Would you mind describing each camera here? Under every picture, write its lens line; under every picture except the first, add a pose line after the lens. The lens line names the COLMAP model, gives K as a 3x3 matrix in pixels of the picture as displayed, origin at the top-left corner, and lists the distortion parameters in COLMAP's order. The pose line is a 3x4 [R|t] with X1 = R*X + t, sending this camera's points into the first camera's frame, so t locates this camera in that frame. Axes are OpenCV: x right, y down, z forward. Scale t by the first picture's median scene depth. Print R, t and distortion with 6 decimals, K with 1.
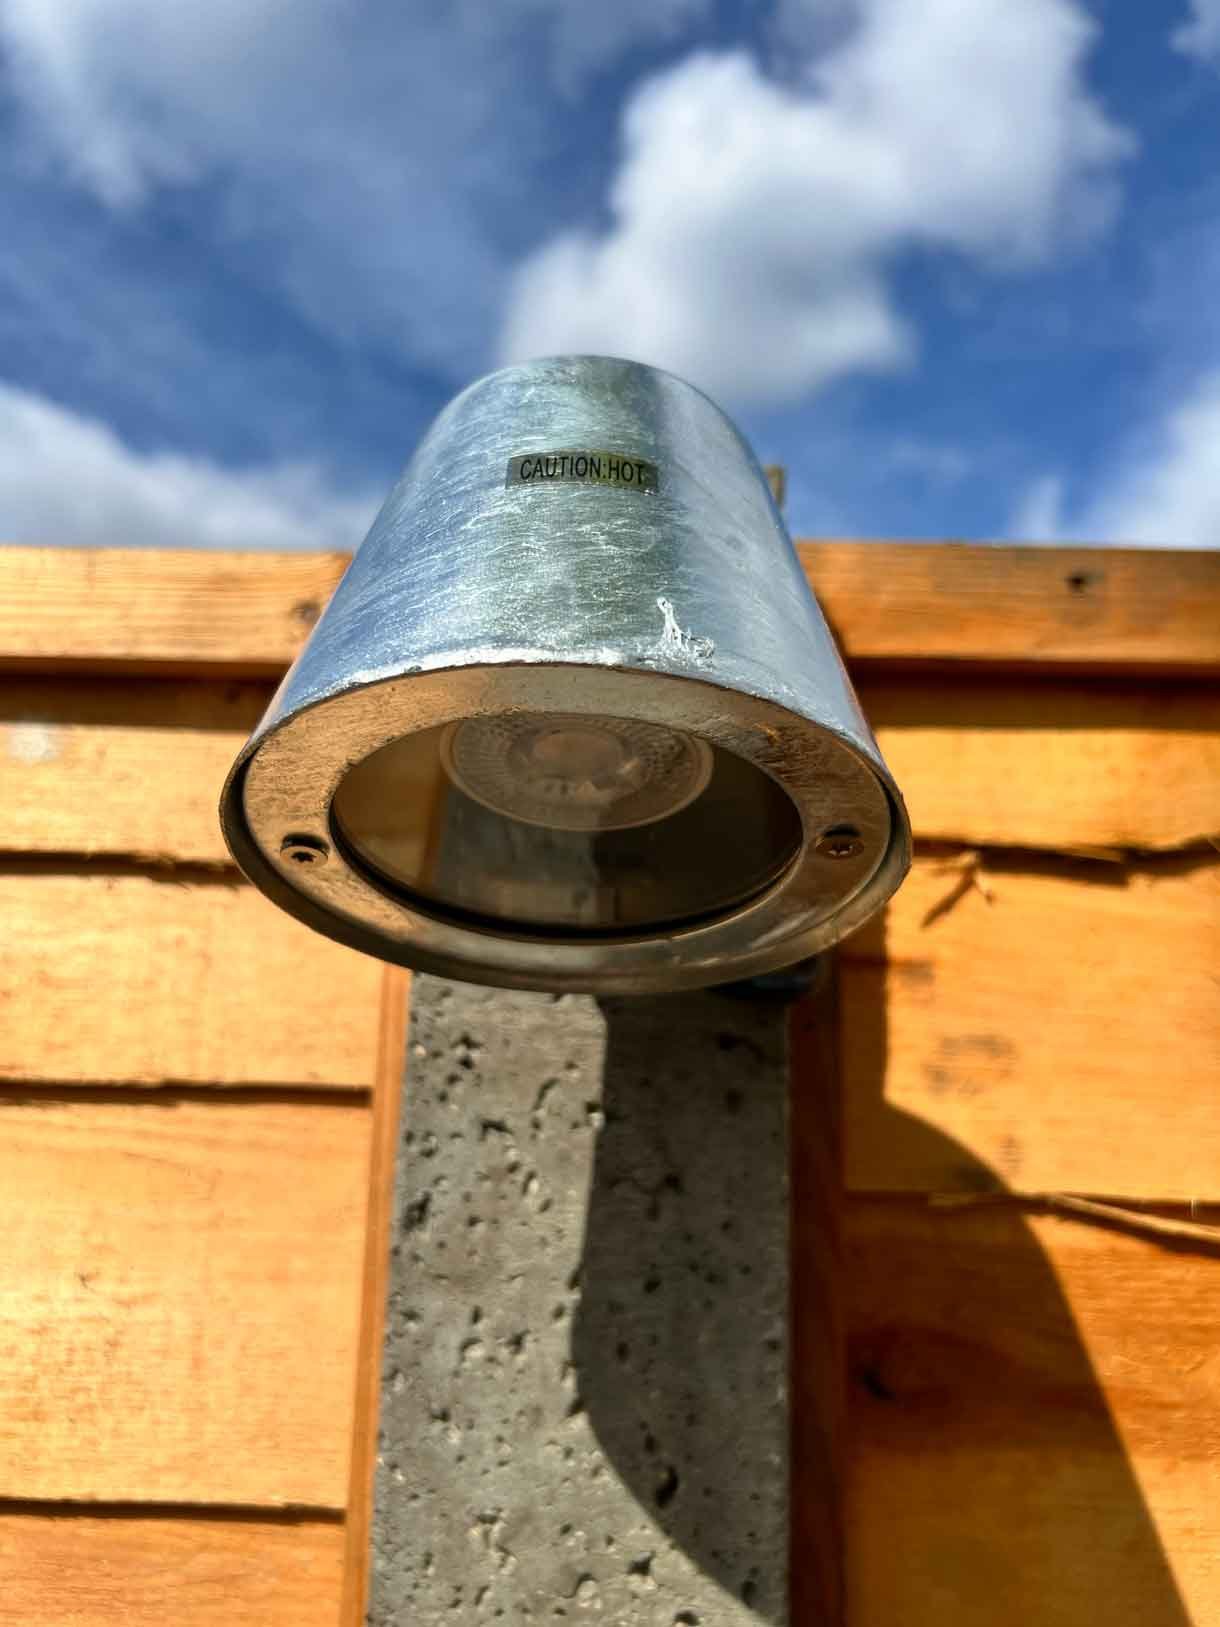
lens RADIAL K [[1257.5, 0, 610.0], [0, 1257.5, 813.5], [0, 0, 1]] dist [-0.006779, -0.002853]
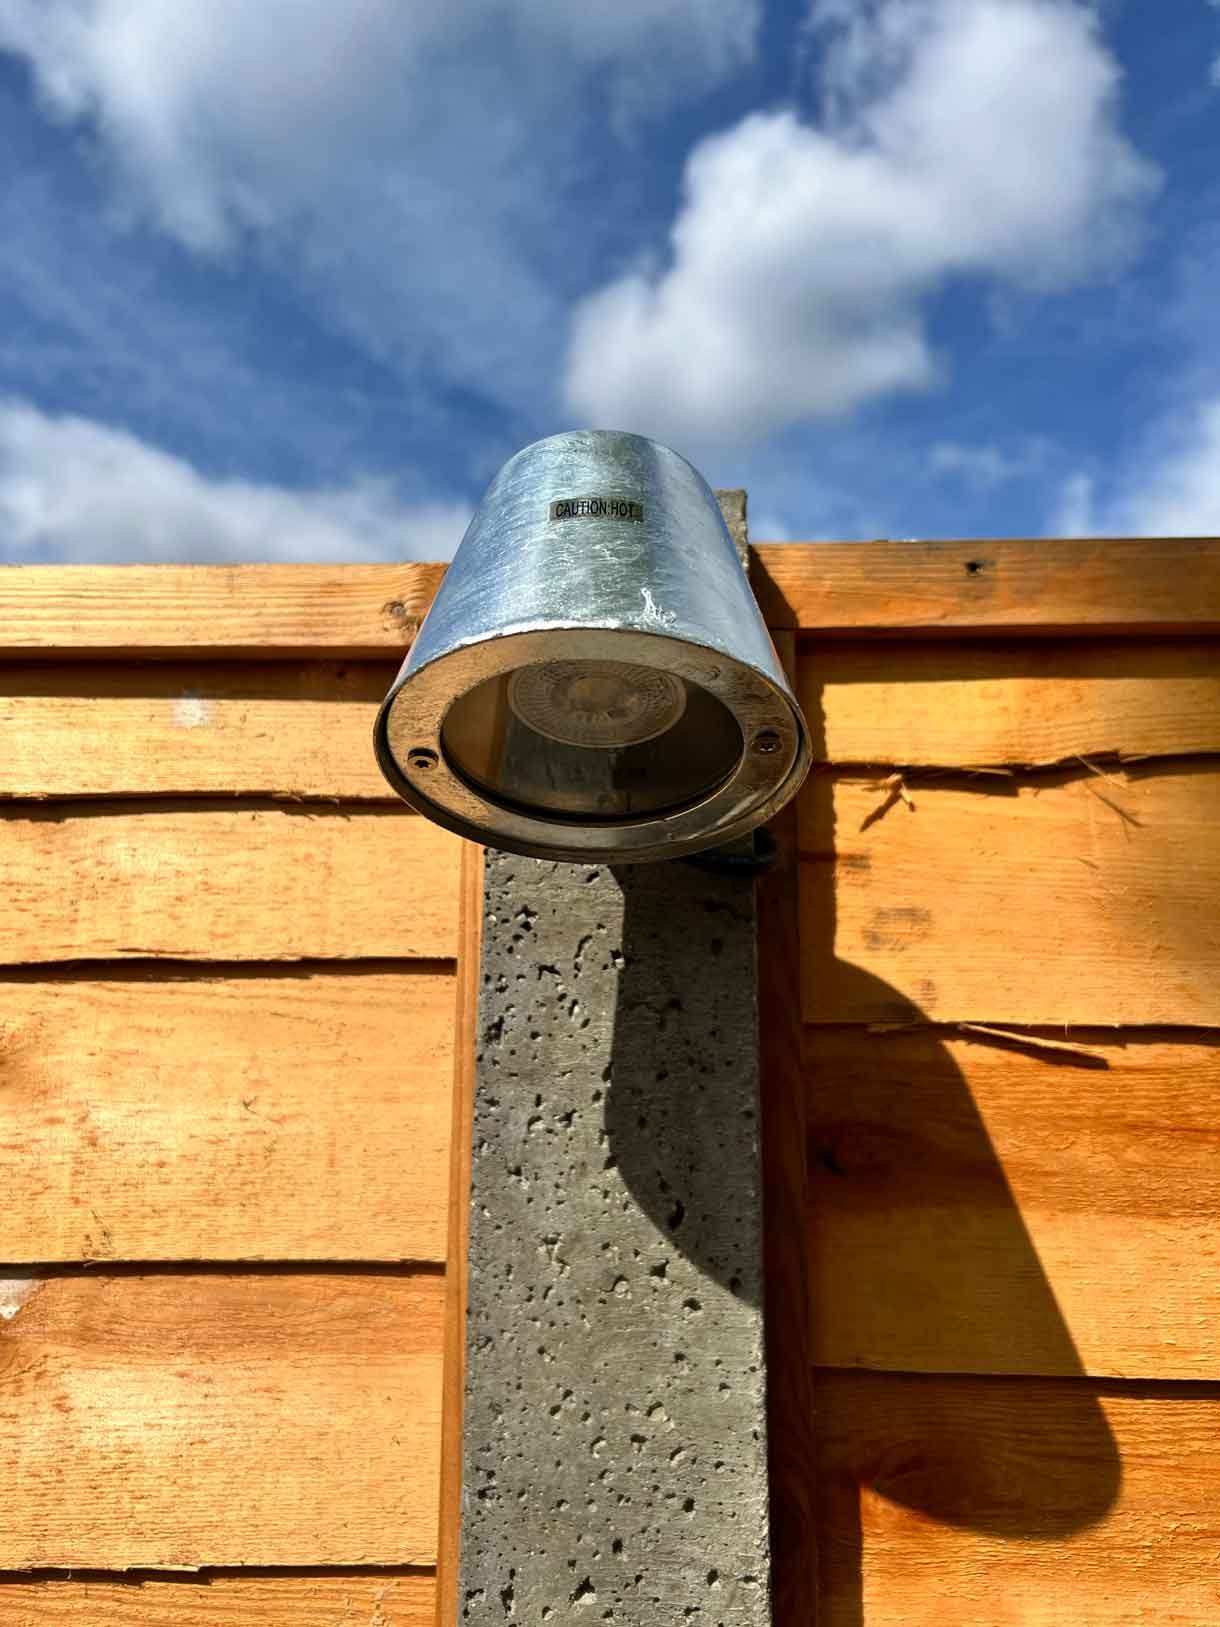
lens RADIAL K [[1236.4, 0, 610.0], [0, 1236.4, 813.5], [0, 0, 1]] dist [0.067214, -0.082768]
pose [[0.999336, -0.027255, -0.024178, 0.016334], [0.027370, 0.999616, 0.004434, 0.070044], [0.024048, -0.005093, 0.999698, -0.381245]]
